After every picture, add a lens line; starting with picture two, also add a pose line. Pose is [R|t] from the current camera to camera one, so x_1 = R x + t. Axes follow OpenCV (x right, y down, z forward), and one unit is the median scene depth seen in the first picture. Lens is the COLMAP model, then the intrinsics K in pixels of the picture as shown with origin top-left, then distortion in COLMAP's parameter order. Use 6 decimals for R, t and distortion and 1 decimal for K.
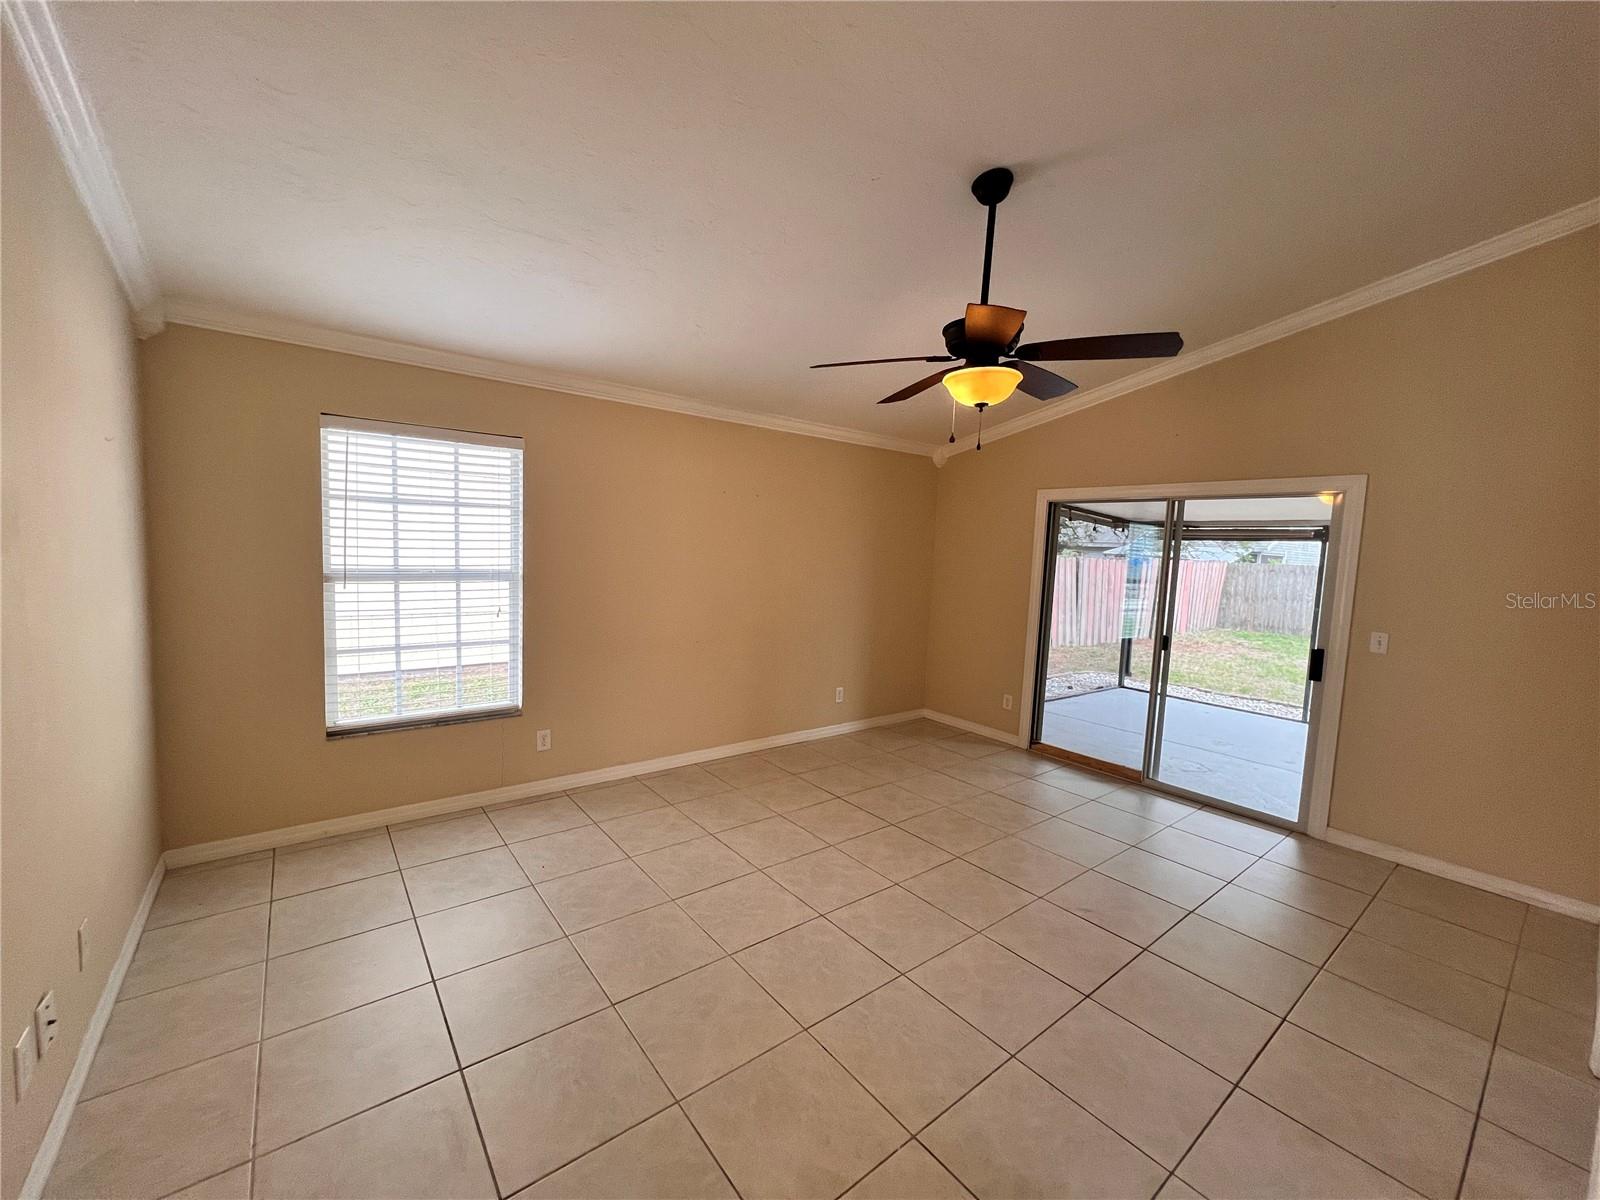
lens RADIAL K [[638.4, 0, 798.2], [0, 638.4, 603.5], [0, 0, 1]] dist [-0.002669, 0.000557]
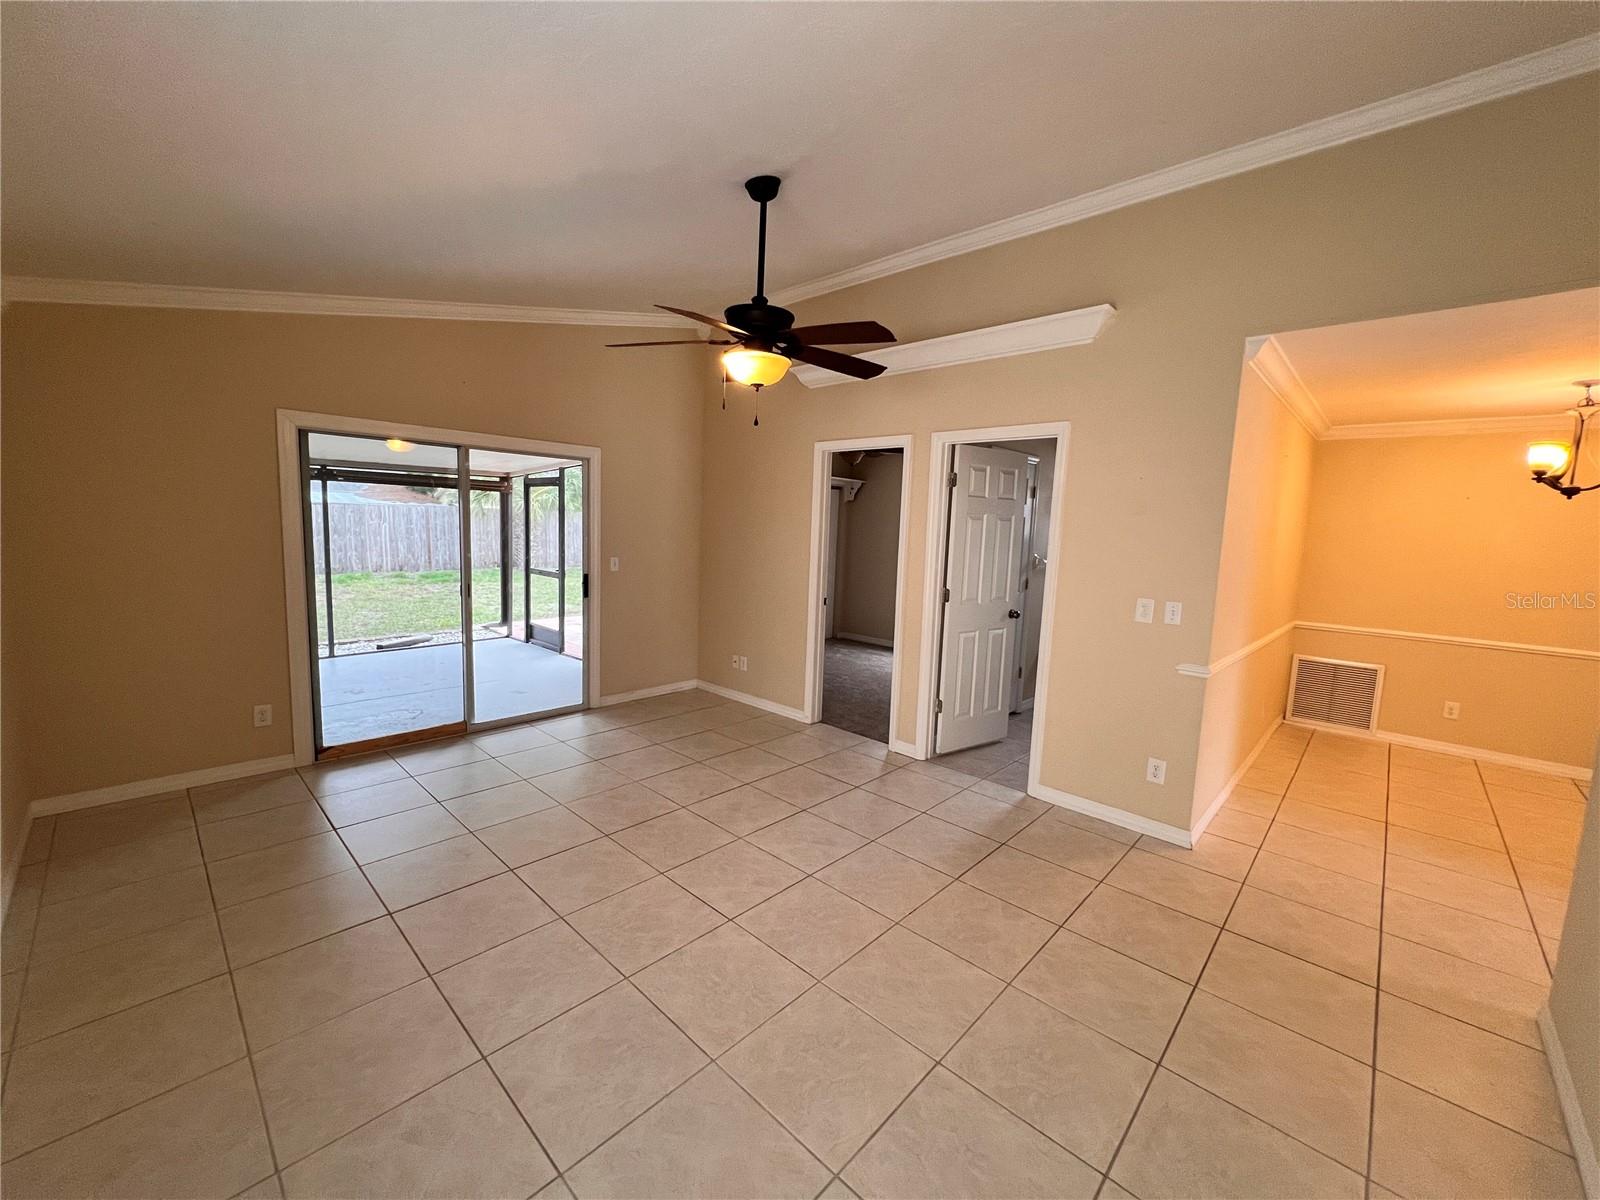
lens RADIAL K [[638.4, 0, 795.5], [0, 638.4, 596.9], [0, 0, 1]] dist [-0.002669, 0.000557]
pose [[-0.141478, -0.156789, 0.977446, -0.553697], [0.048437, 0.985099, 0.165027, -0.078465], [-0.988756, 0.070692, -0.131775, 0.693128]]
